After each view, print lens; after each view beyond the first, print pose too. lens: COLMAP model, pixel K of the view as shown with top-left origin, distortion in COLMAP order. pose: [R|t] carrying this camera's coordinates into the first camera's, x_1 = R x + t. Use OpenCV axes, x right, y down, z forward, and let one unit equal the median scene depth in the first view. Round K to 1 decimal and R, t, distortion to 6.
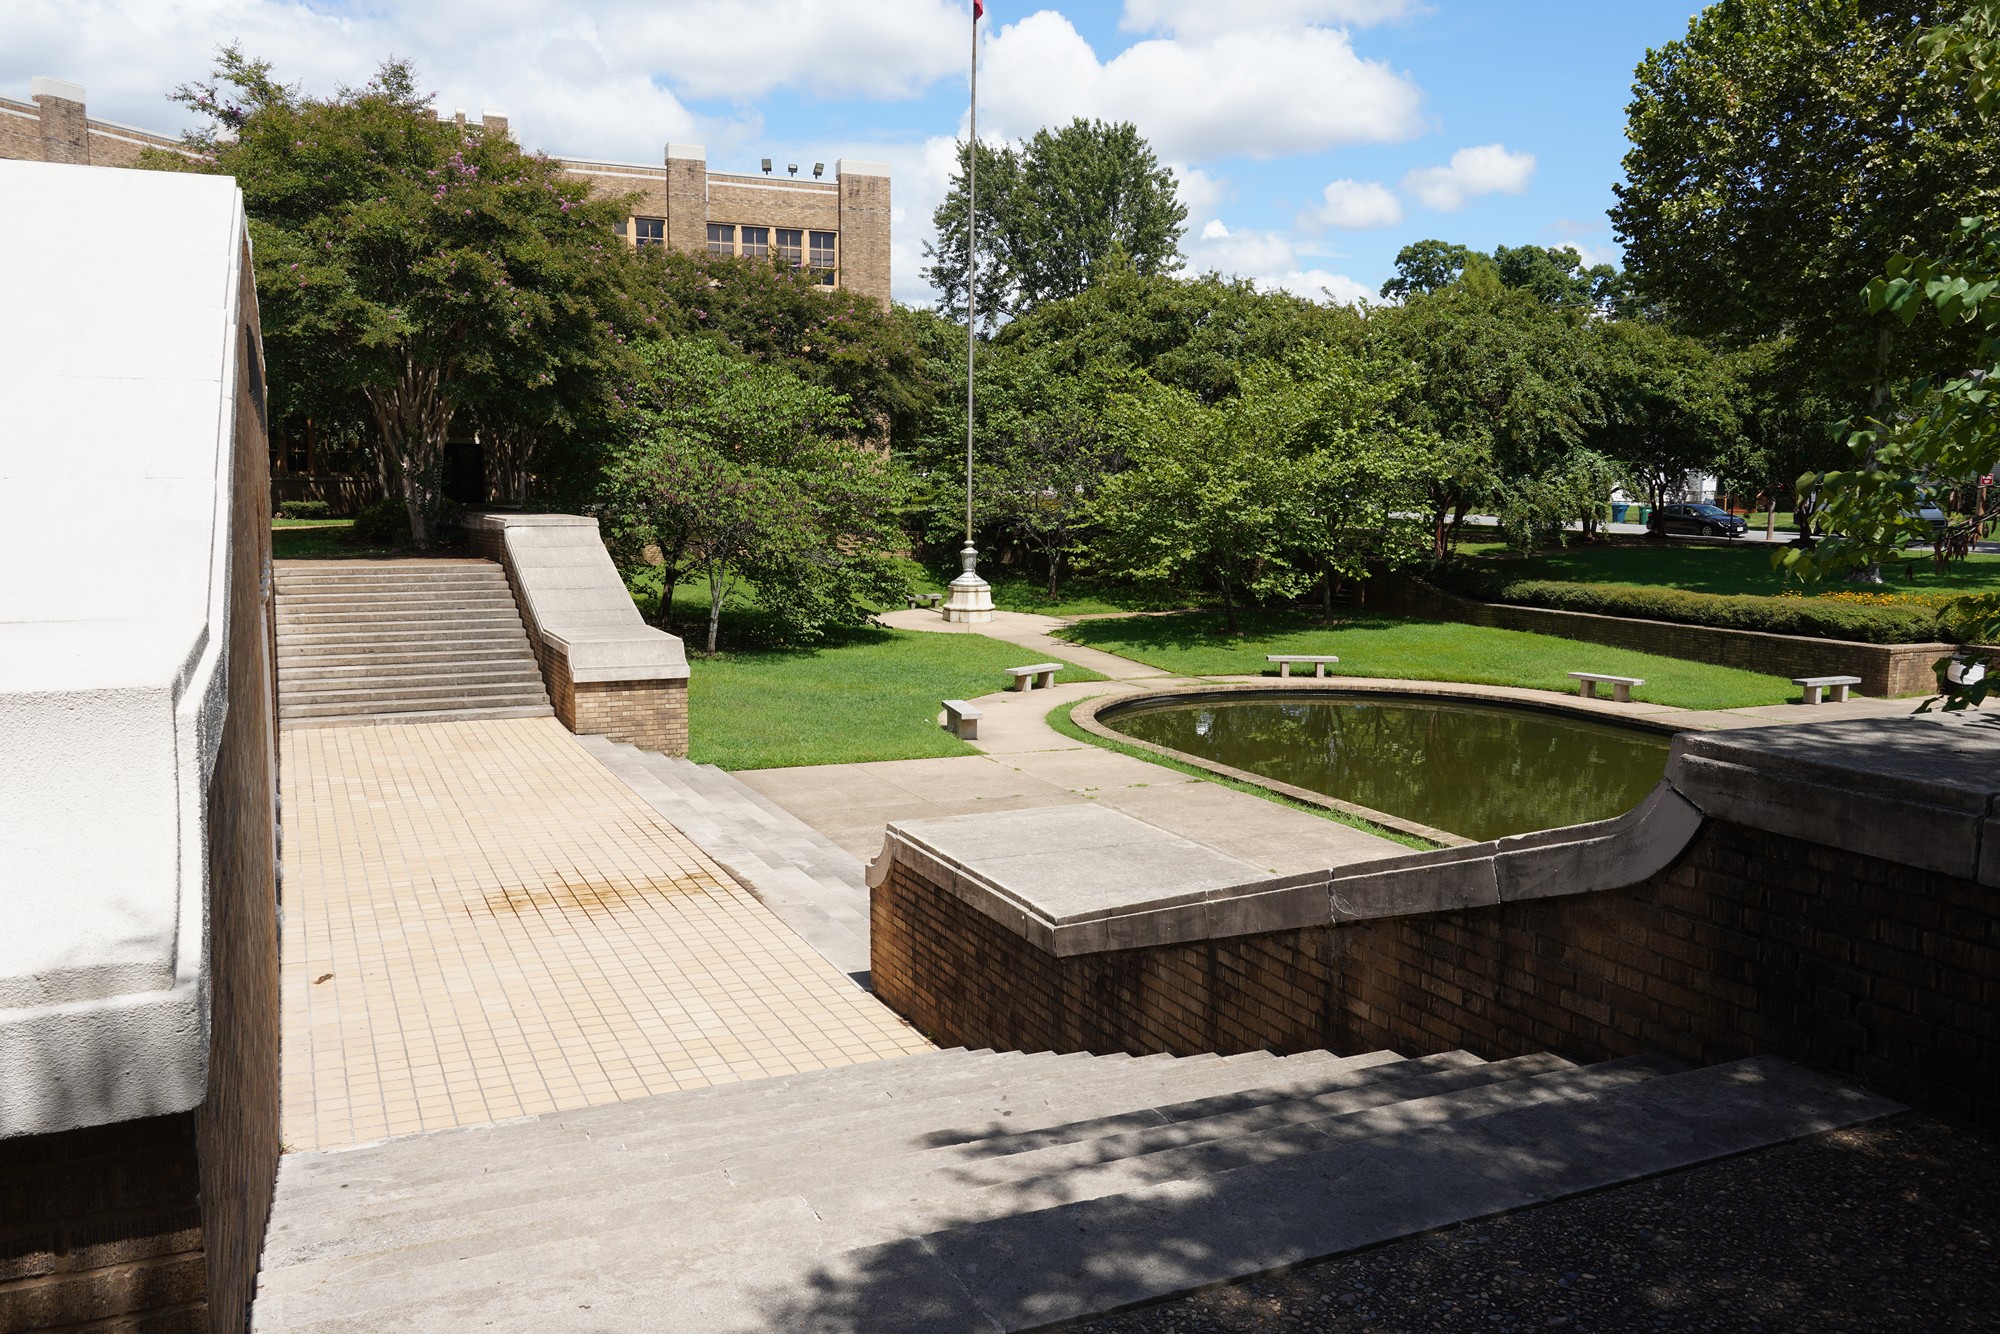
lens RADIAL K [[1577.5, 0, 996.5], [0, 1577.5, 663.8], [0, 0, 1]] dist [-0.019014, 0.020779]
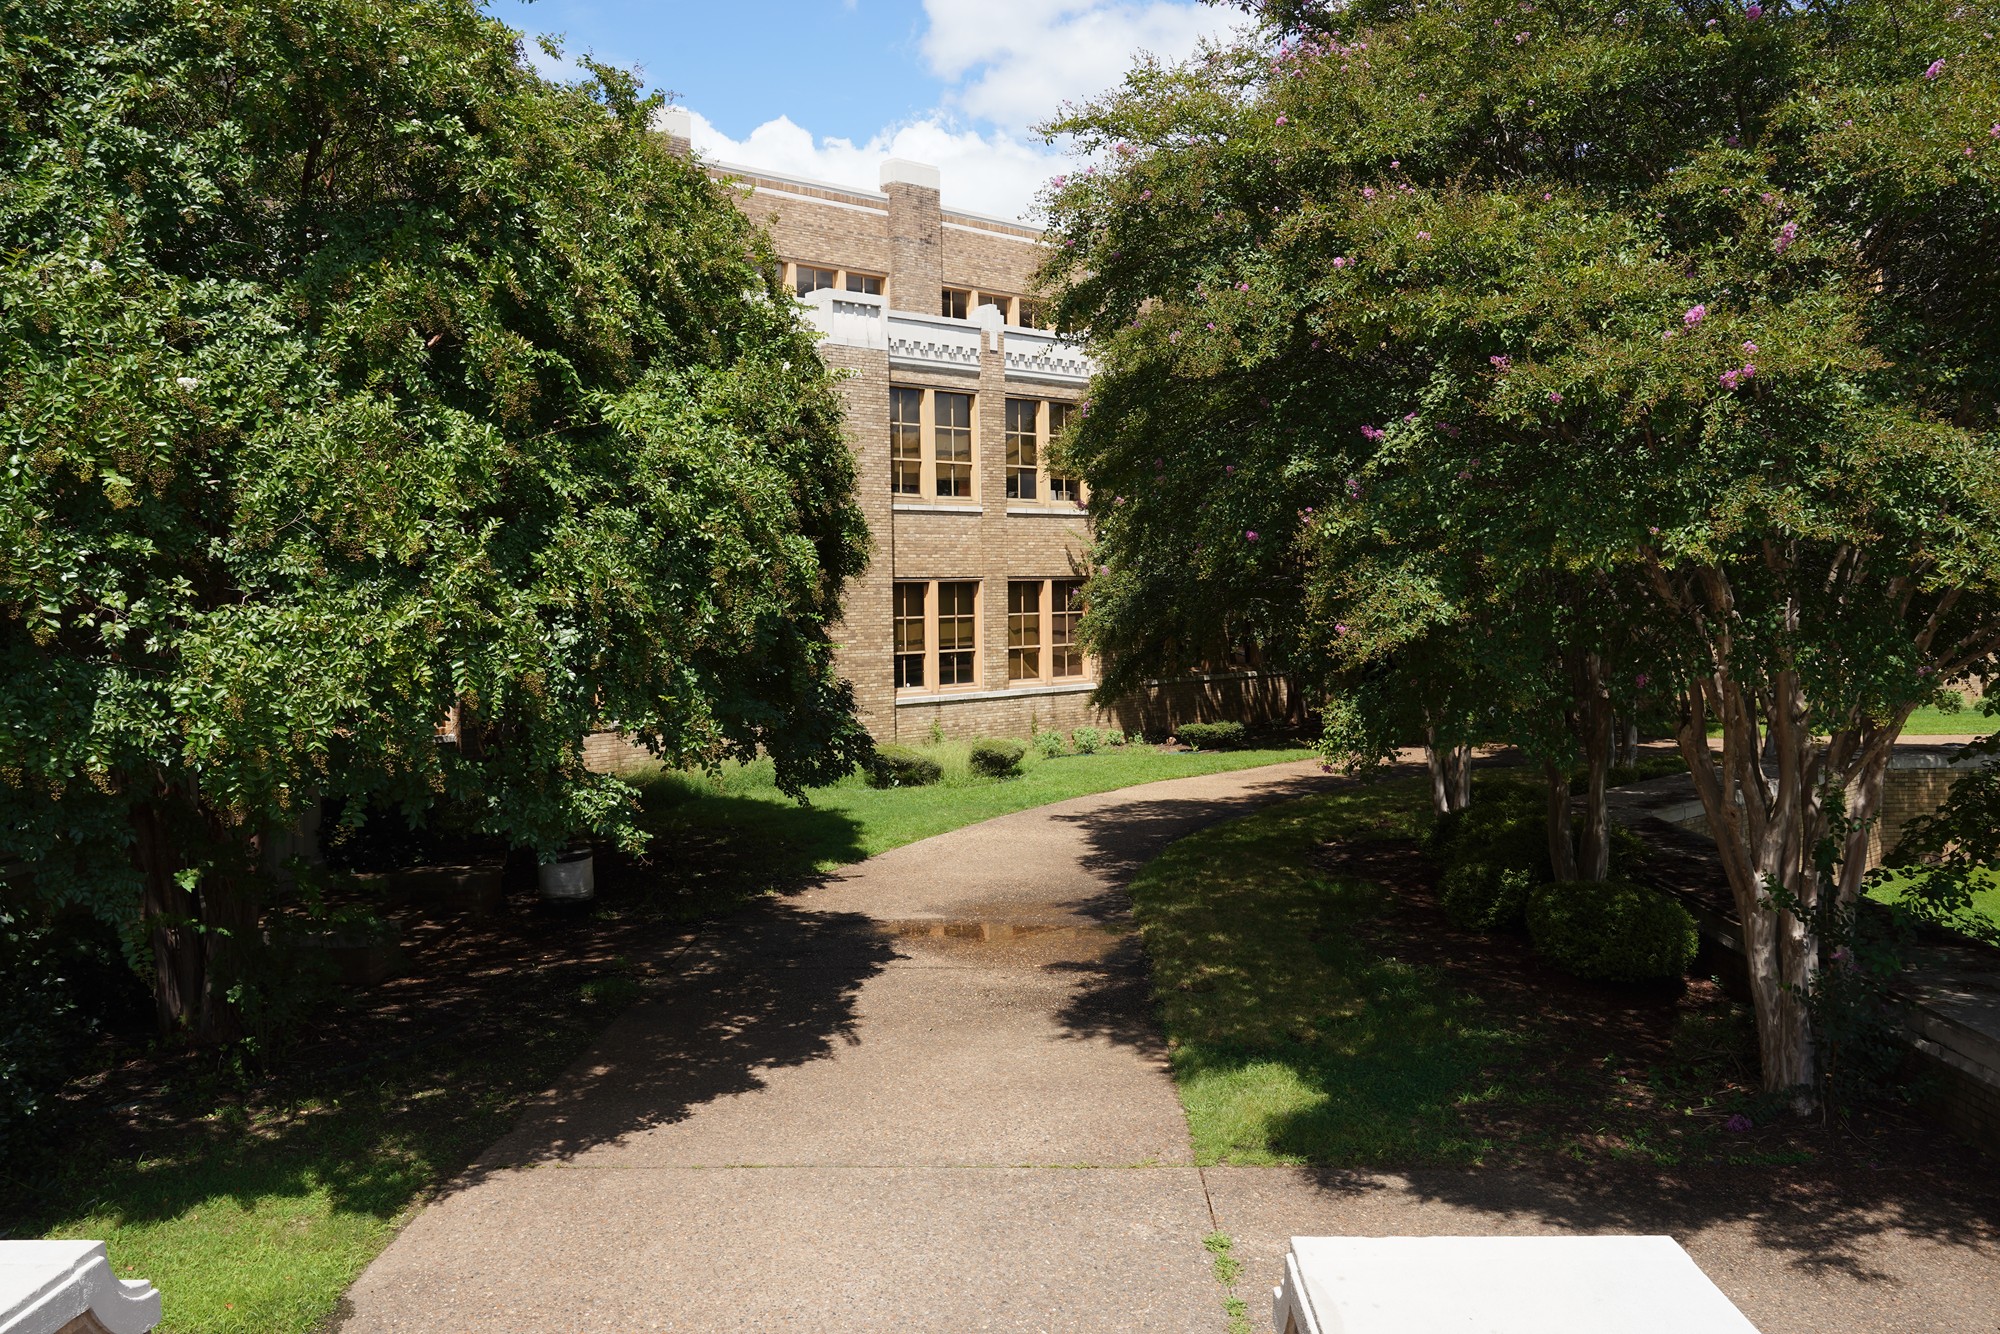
lens RADIAL K [[1577.5, 0, 1001.0], [0, 1577.5, 666.6], [0, 0, 1]] dist [-0.019014, 0.020779]
pose [[0.894238, 0.004958, -0.447563, -0.213137], [-0.032276, 0.998050, -0.053431, -0.085665], [0.446426, 0.062226, 0.892655, 0.349440]]
